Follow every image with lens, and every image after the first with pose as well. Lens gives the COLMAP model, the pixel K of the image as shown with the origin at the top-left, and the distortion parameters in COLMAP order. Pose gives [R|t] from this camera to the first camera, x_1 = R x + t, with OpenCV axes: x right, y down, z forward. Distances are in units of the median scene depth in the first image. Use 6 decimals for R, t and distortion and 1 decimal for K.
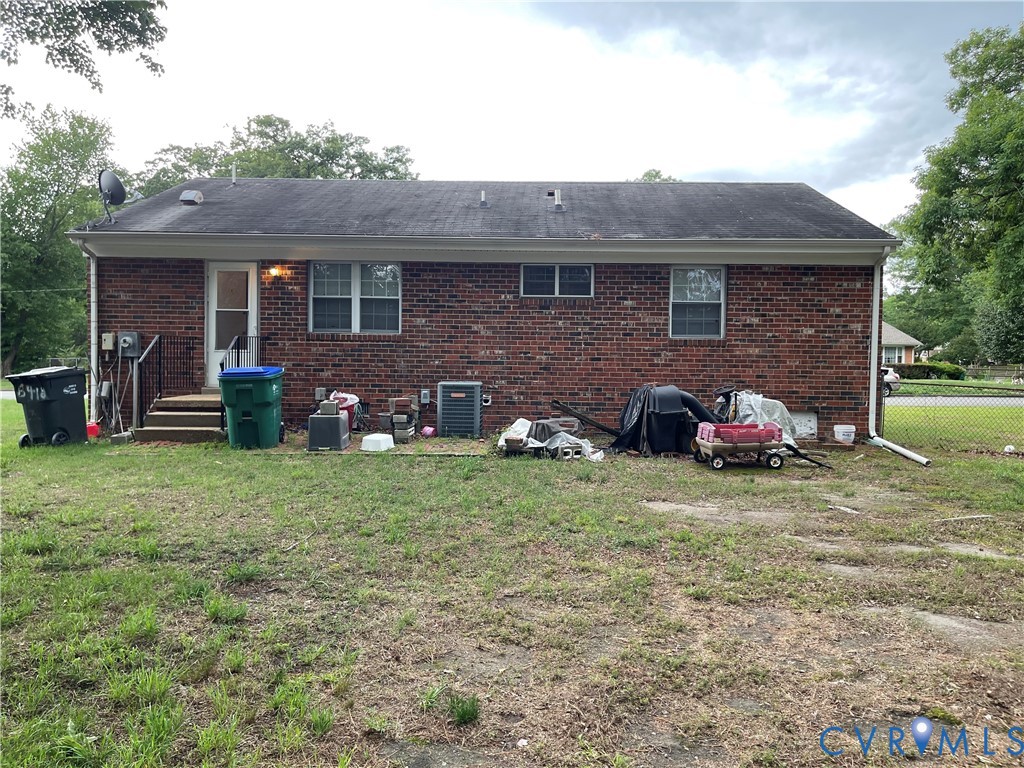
lens RADIAL K [[753.6, 0, 514.8], [0, 753.6, 381.9], [0, 0, 1]] dist [0.007088, -0.002690]
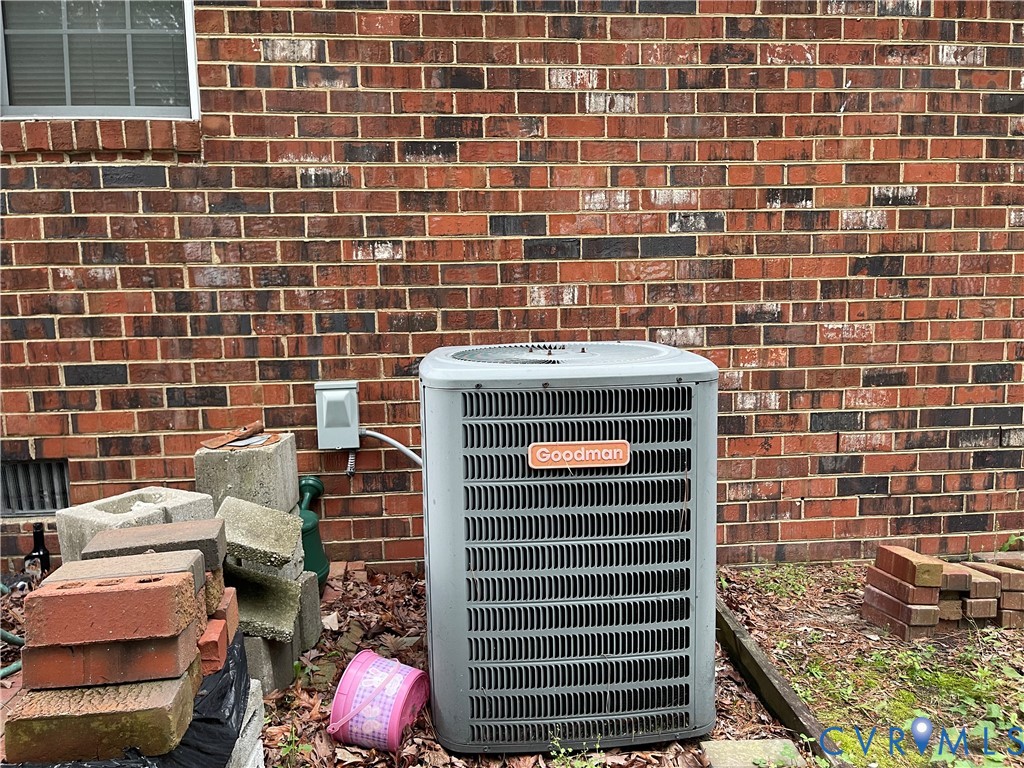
lens RADIAL K [[753.6, 0, 507.7], [0, 753.6, 389.0], [0, 0, 1]] dist [0.007088, -0.002690]
pose [[0.993221, -0.047760, 0.105979, -0.093341], [0.036538, 0.993756, 0.105418, -0.008978], [-0.110352, -0.100832, 0.988765, 0.785359]]
